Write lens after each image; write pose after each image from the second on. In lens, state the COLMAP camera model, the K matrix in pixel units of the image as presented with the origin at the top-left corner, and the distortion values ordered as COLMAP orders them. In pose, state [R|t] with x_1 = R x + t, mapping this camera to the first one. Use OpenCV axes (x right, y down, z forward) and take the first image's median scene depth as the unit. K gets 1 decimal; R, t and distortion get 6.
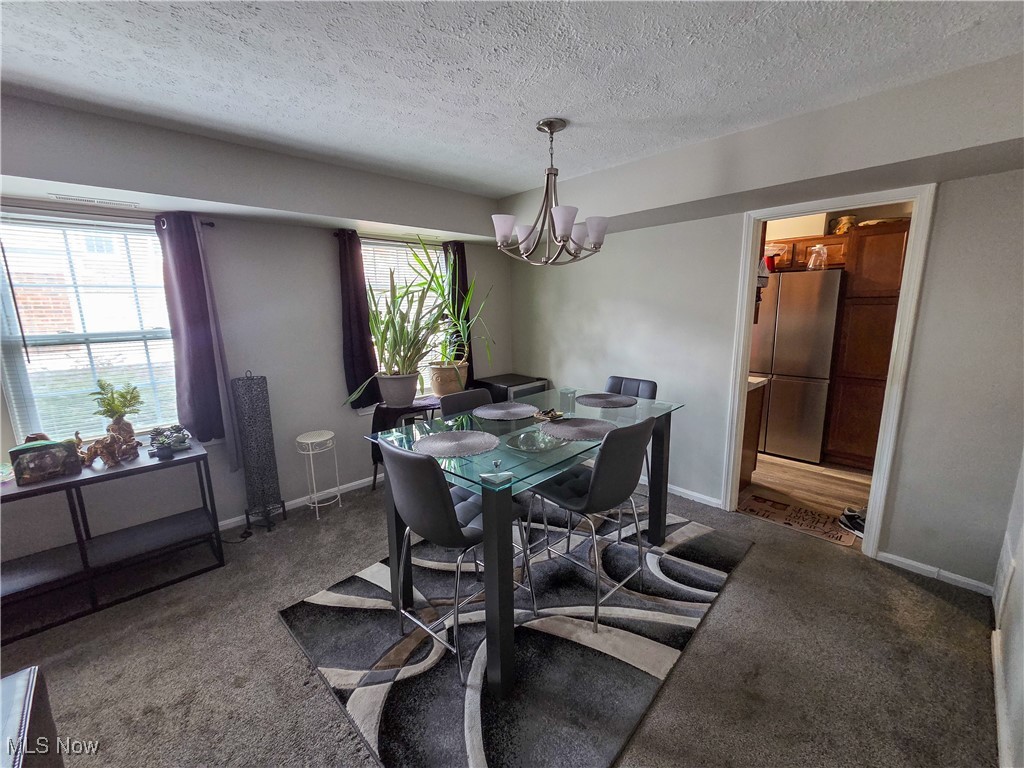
lens RADIAL K [[425.6, 0, 512.0], [0, 425.6, 384.0], [0, 0, 1]] dist [-0.001866, -0.000051]
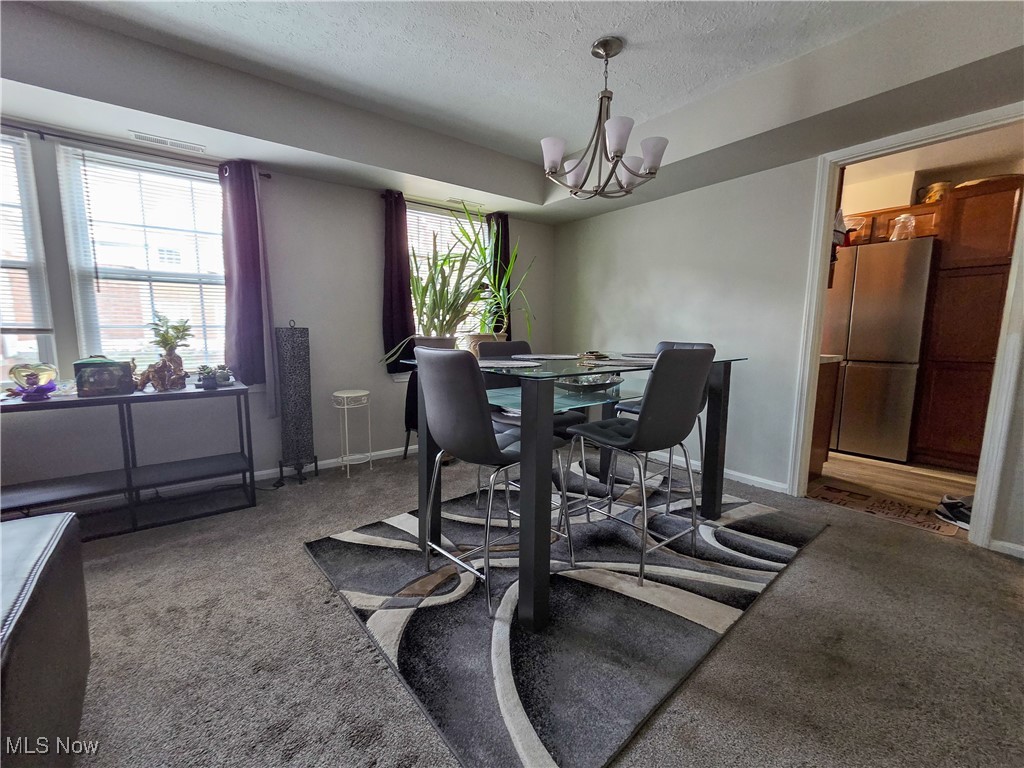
lens RADIAL K [[437.8, 0, 499.9], [0, 437.8, 387.4], [0, 0, 1]] dist [-0.001116, 0.000589]
pose [[0.993225, 0.038121, -0.109780, -0.008319], [-0.044274, 0.997550, -0.054171, 0.181518], [0.107446, 0.058664, 0.992479, 0.030312]]
